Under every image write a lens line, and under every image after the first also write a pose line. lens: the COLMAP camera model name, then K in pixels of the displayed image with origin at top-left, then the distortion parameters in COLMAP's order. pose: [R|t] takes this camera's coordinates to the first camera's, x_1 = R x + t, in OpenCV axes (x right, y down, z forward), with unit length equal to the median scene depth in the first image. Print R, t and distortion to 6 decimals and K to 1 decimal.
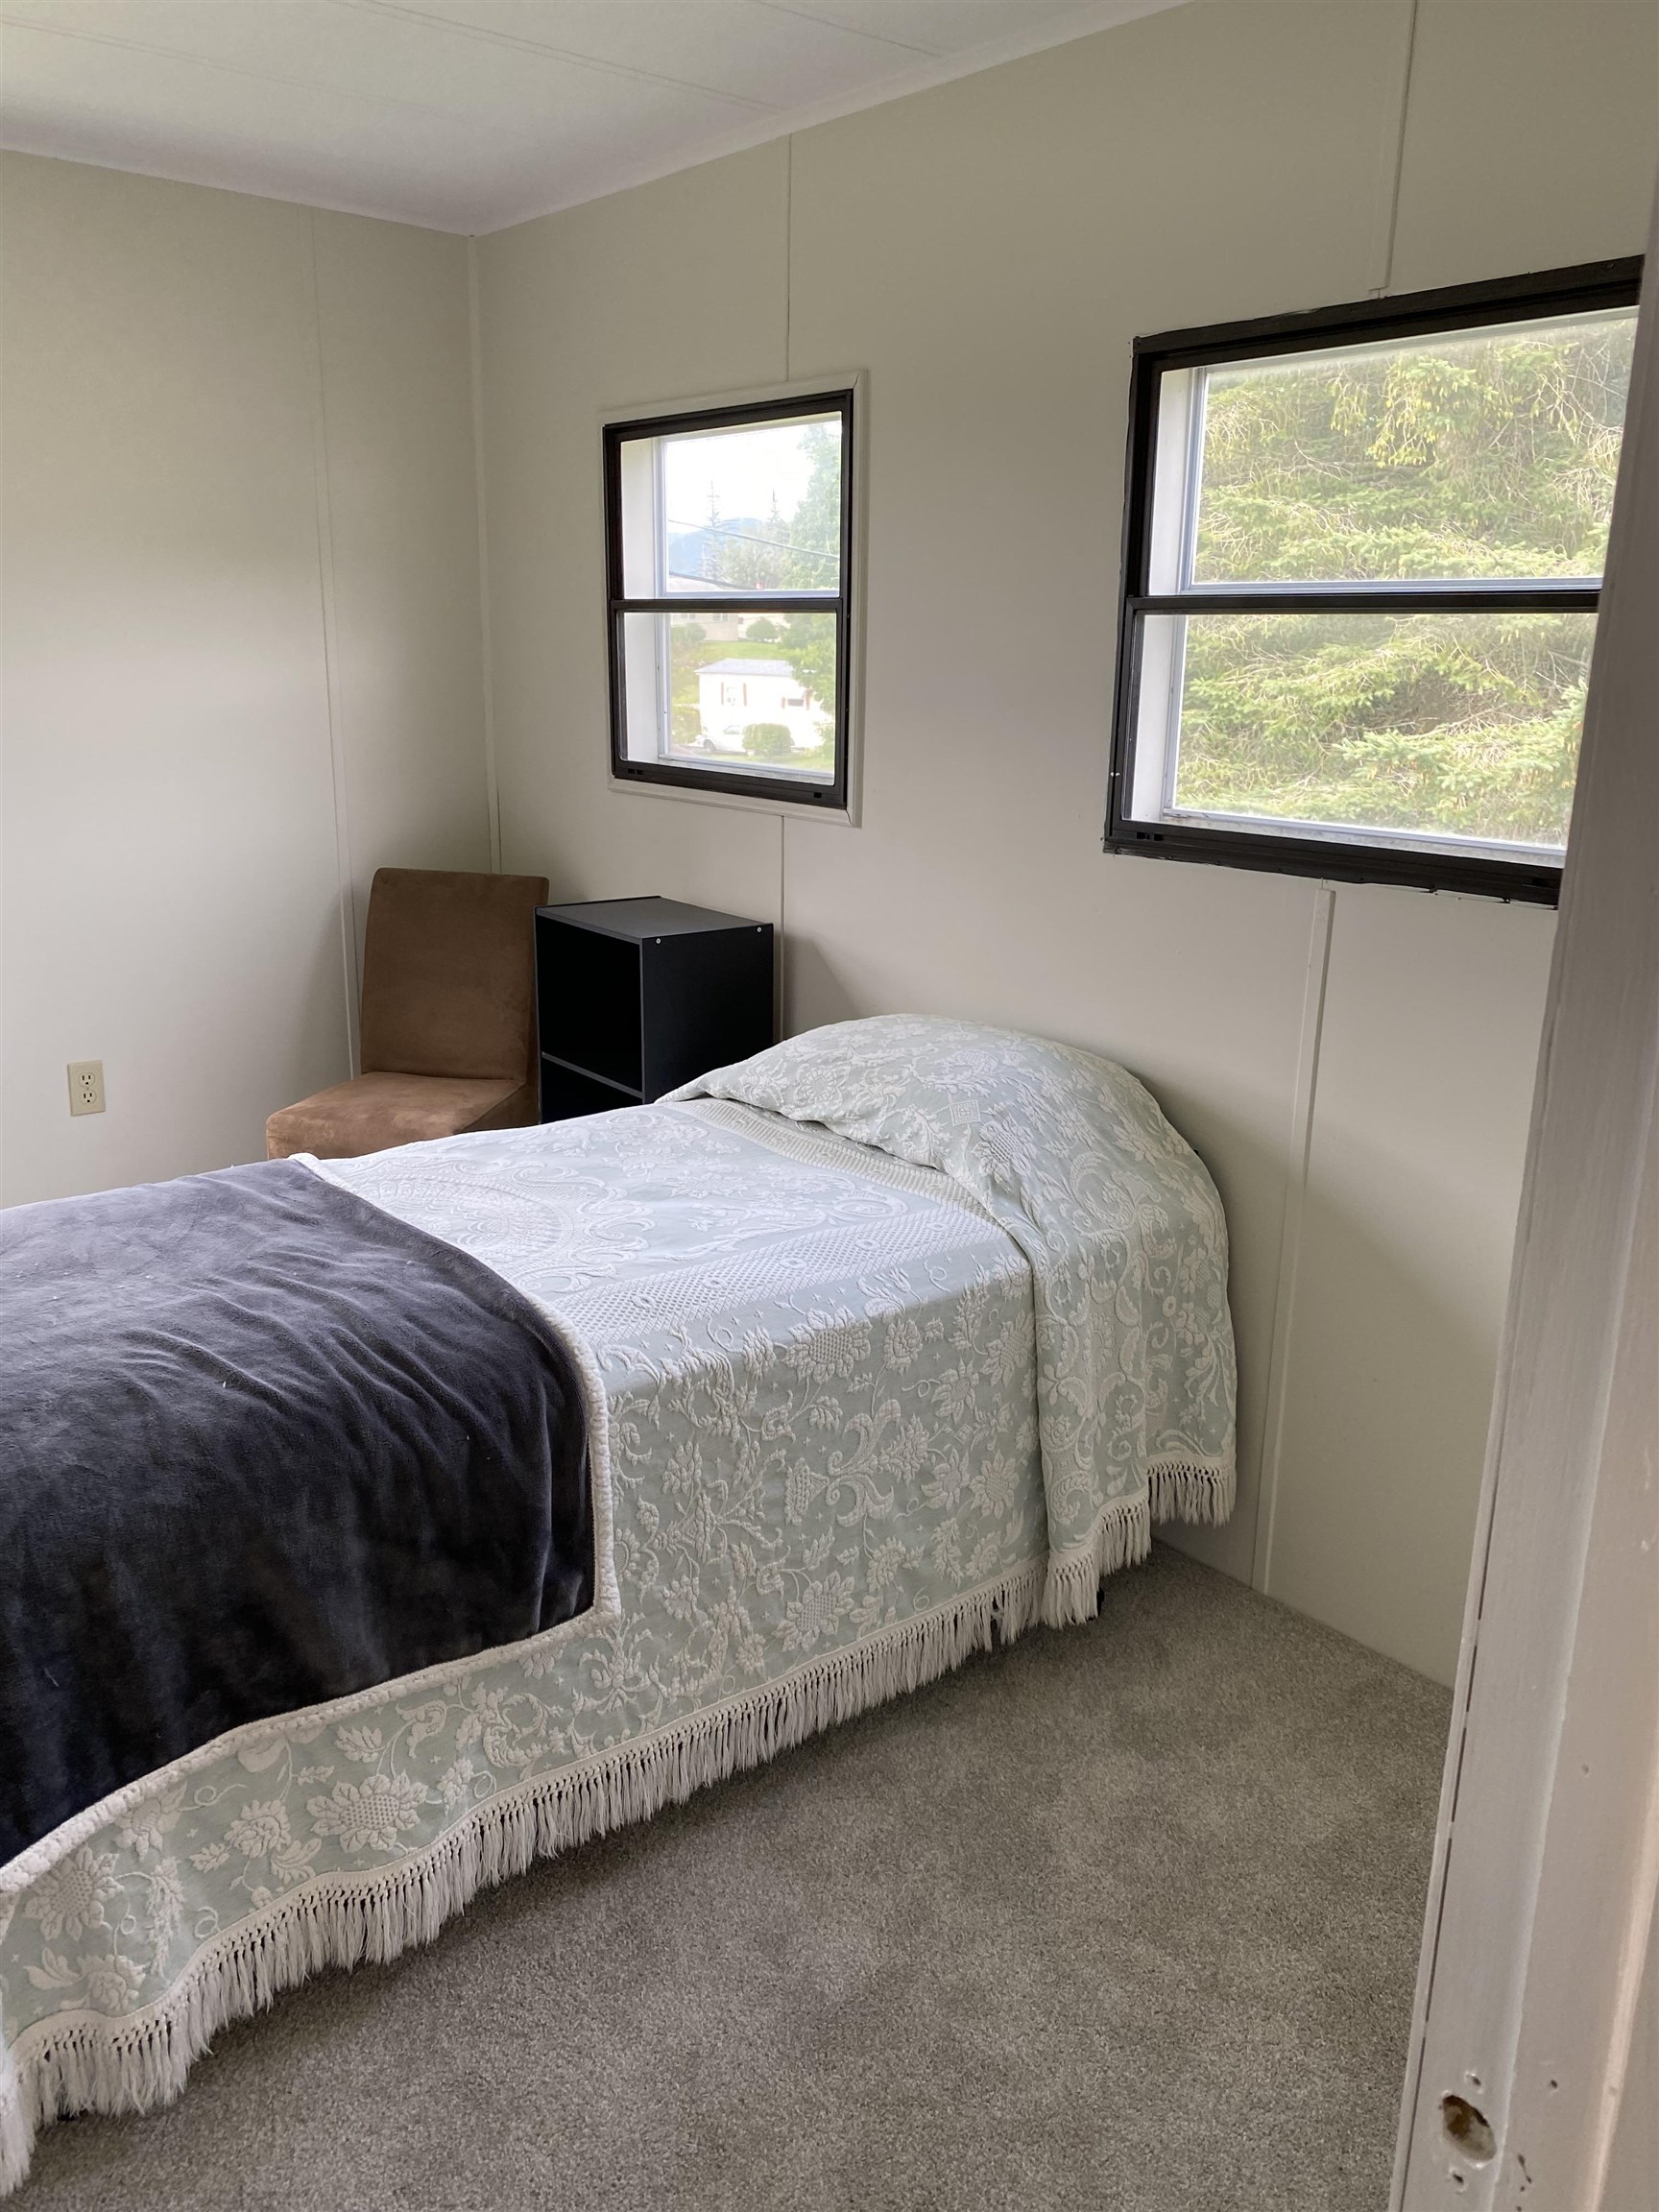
lens RADIAL K [[1696.2, 0, 833.6], [0, 1696.2, 1121.7], [0, 0, 1]] dist [0.034458, -0.021656]
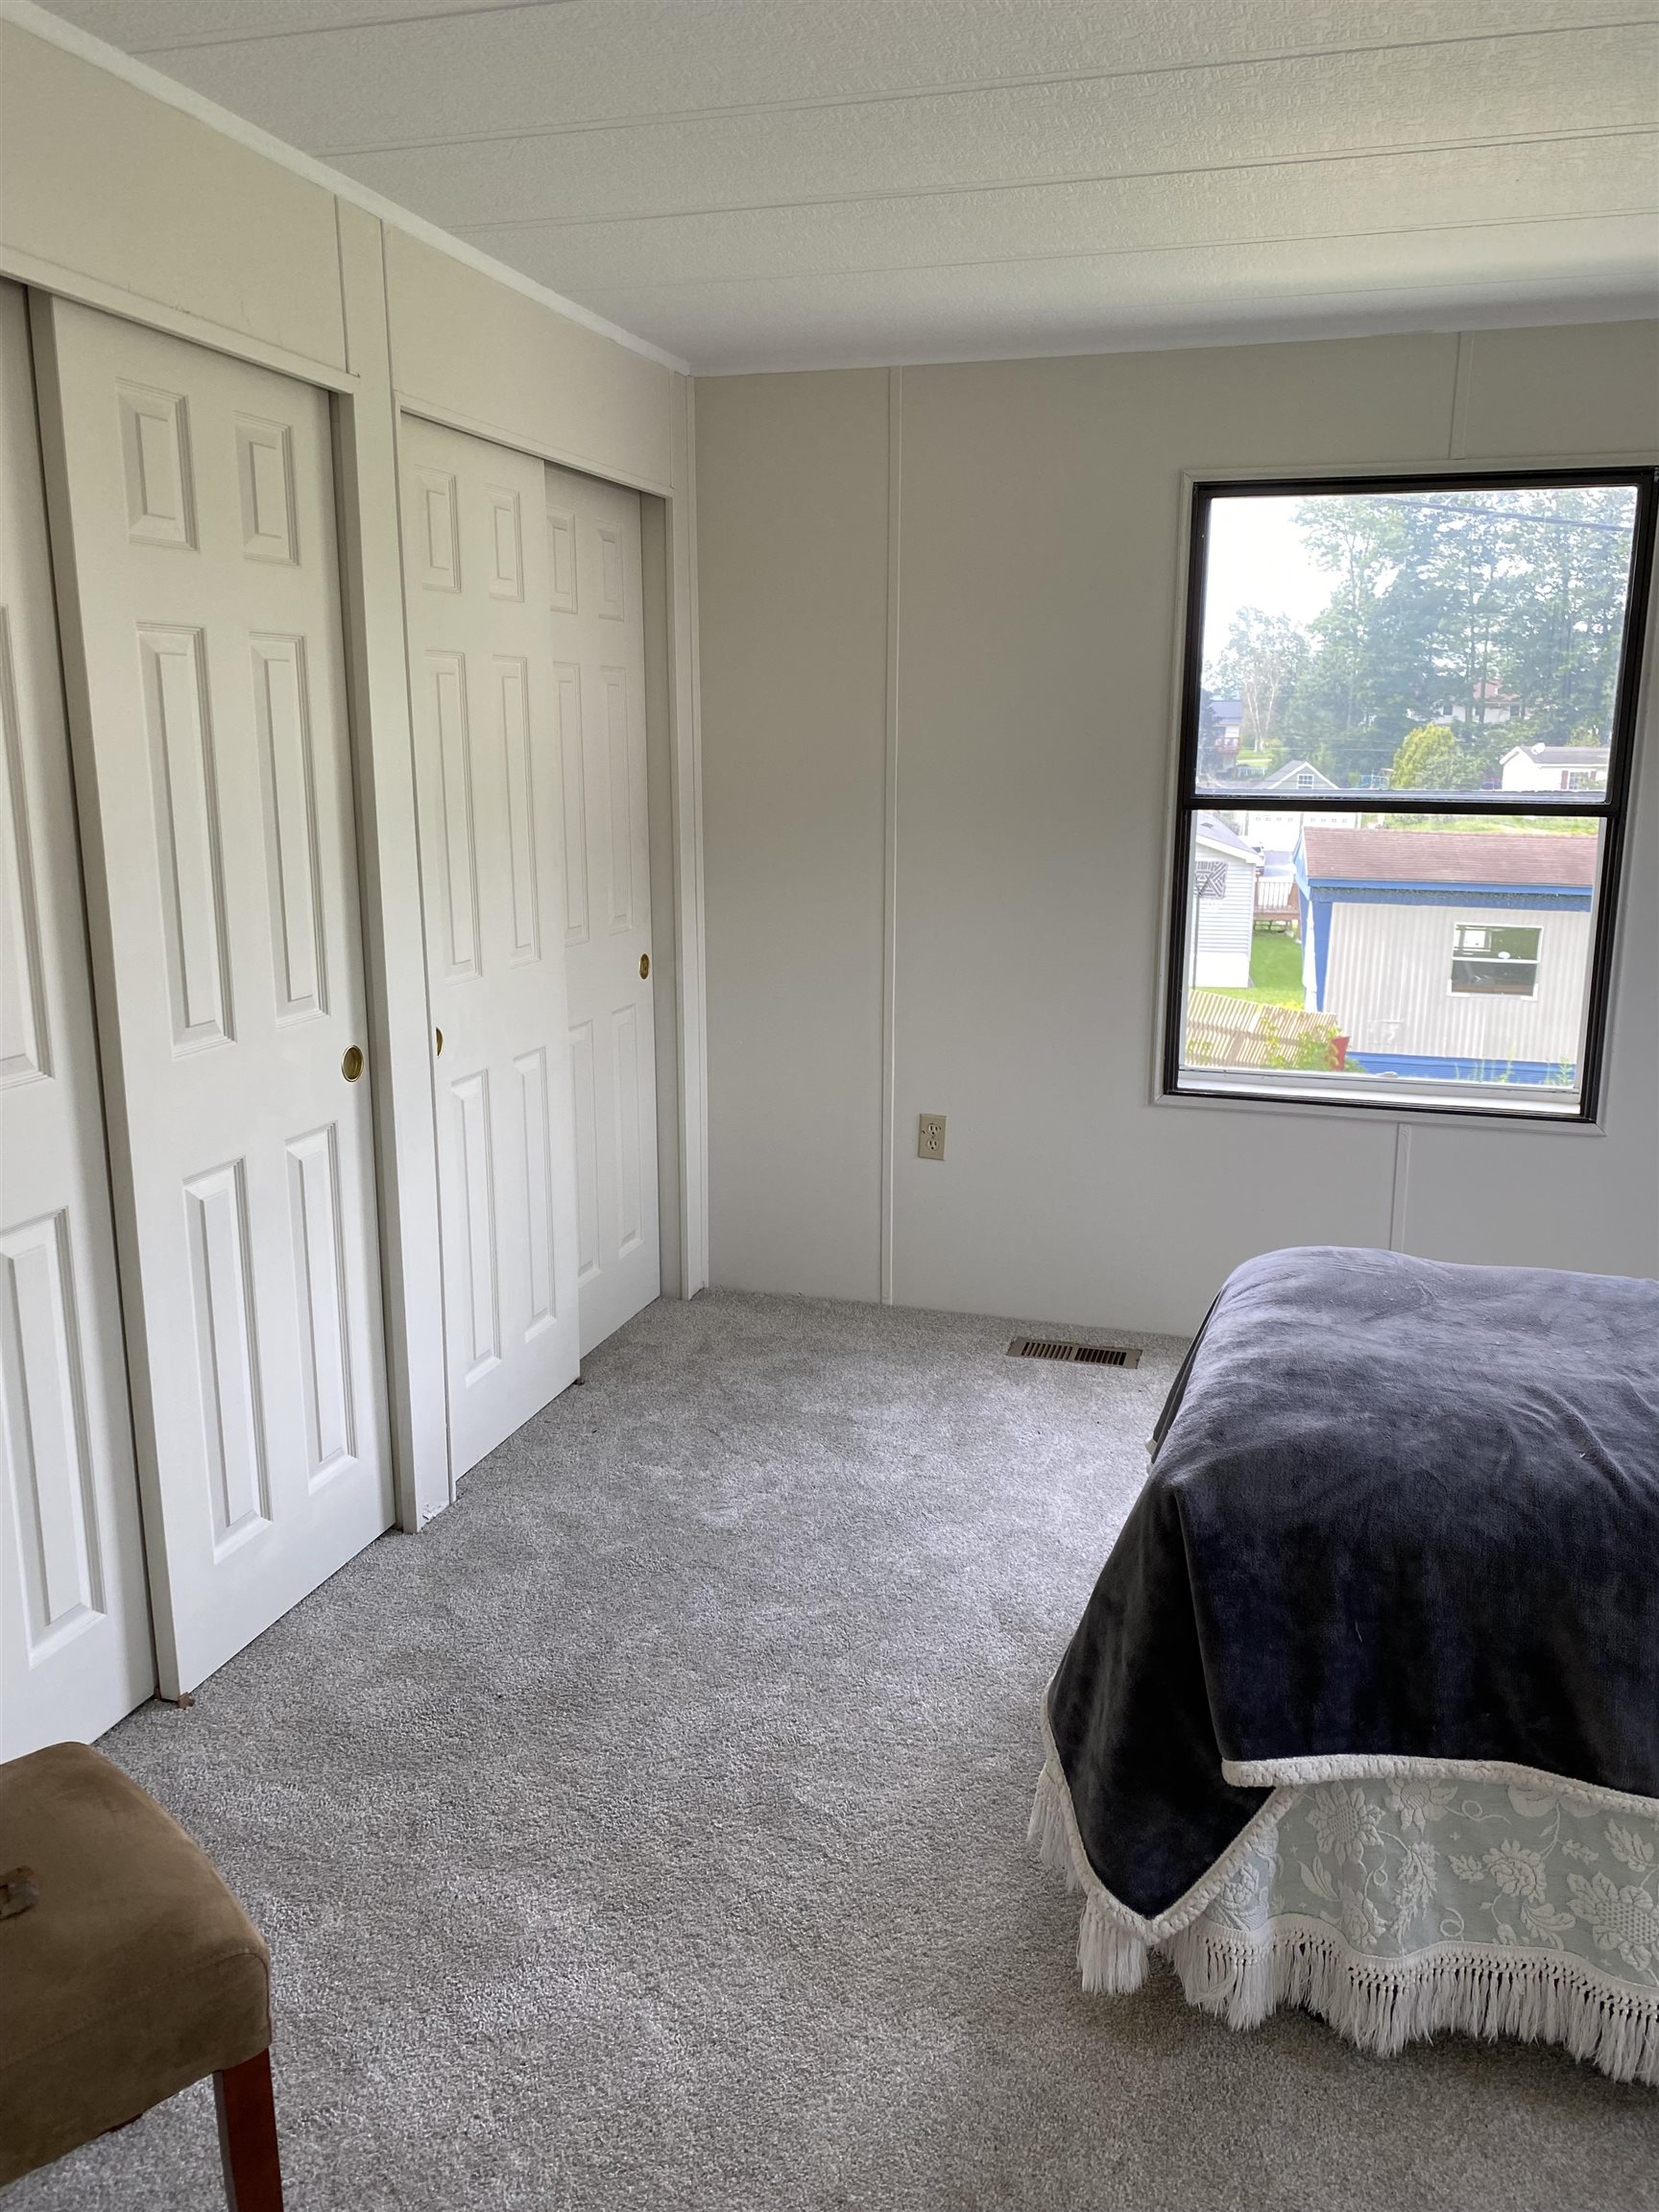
lens RADIAL K [[1696.2, 0, 835.3], [0, 1696.2, 1101.3], [0, 0, 1]] dist [0.034458, -0.021656]
pose [[0.549779, 0.162045, -0.819441, 0.229798], [-0.223952, 0.973682, 0.042293, -0.002547], [0.804729, 0.160263, 0.571601, -0.026959]]
